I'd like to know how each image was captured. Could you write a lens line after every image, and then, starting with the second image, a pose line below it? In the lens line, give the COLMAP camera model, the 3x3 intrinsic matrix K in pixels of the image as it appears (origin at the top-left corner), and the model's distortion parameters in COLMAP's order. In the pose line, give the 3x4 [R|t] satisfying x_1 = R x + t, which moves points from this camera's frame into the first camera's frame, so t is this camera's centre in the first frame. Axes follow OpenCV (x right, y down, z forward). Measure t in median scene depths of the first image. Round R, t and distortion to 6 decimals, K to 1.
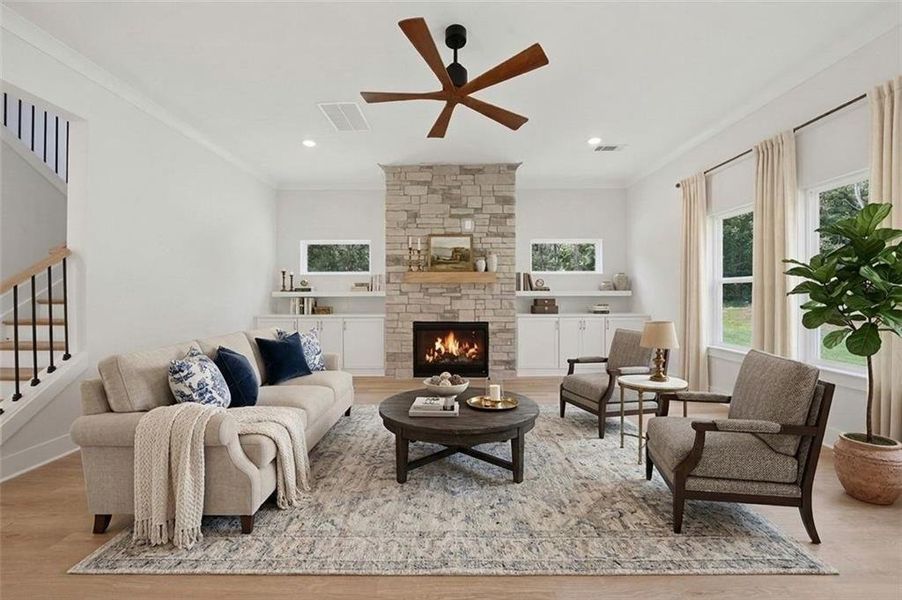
lens RADIAL K [[326.2, 0, 446.4], [0, 326.2, 294.7], [0, 0, 1]] dist [-0.010317, -0.000015]
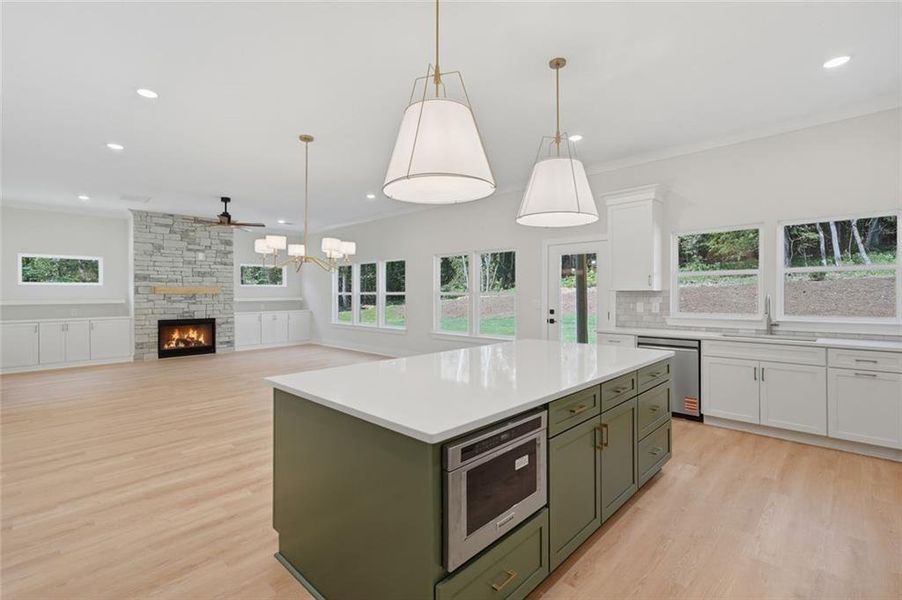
lens RADIAL K [[408.7, 0, 451.6], [0, 408.7, 297.8], [0, 0, 1]] dist [0.000393, 0.000991]
pose [[0.683065, -0.008452, 0.730309, -0.540644], [0.000923, 0.999942, 0.010709, -0.035805], [-0.730357, -0.006641, 0.683033, -1.204659]]
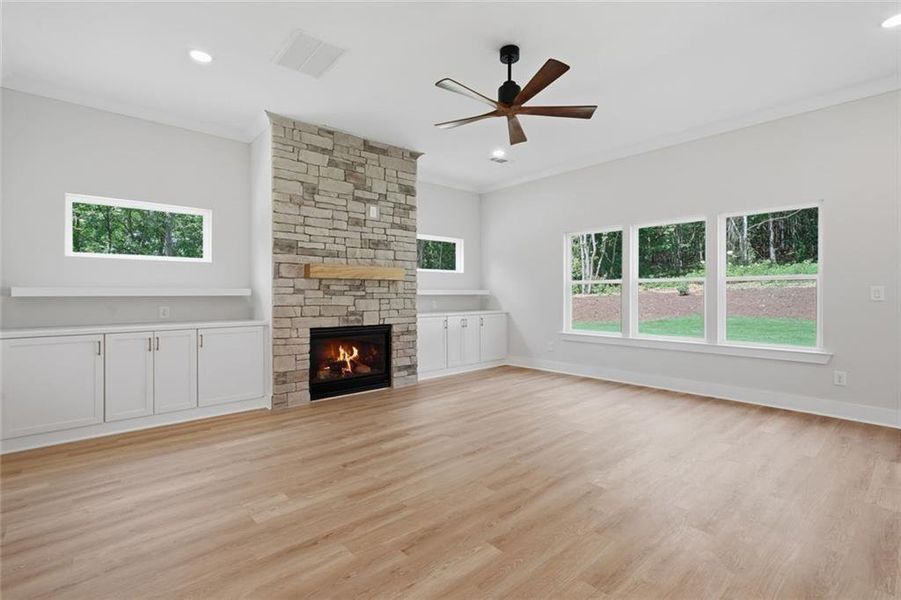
lens RADIAL K [[426.5, 0, 454.3], [0, 426.5, 296.5], [0, 0, 1]] dist [0.000806, -0.000864]
pose [[0.735216, -0.004148, 0.677821, -0.534950], [0.001906, 0.999990, 0.004052, 0.004372], [-0.677831, -0.001687, 0.735216, 0.031110]]
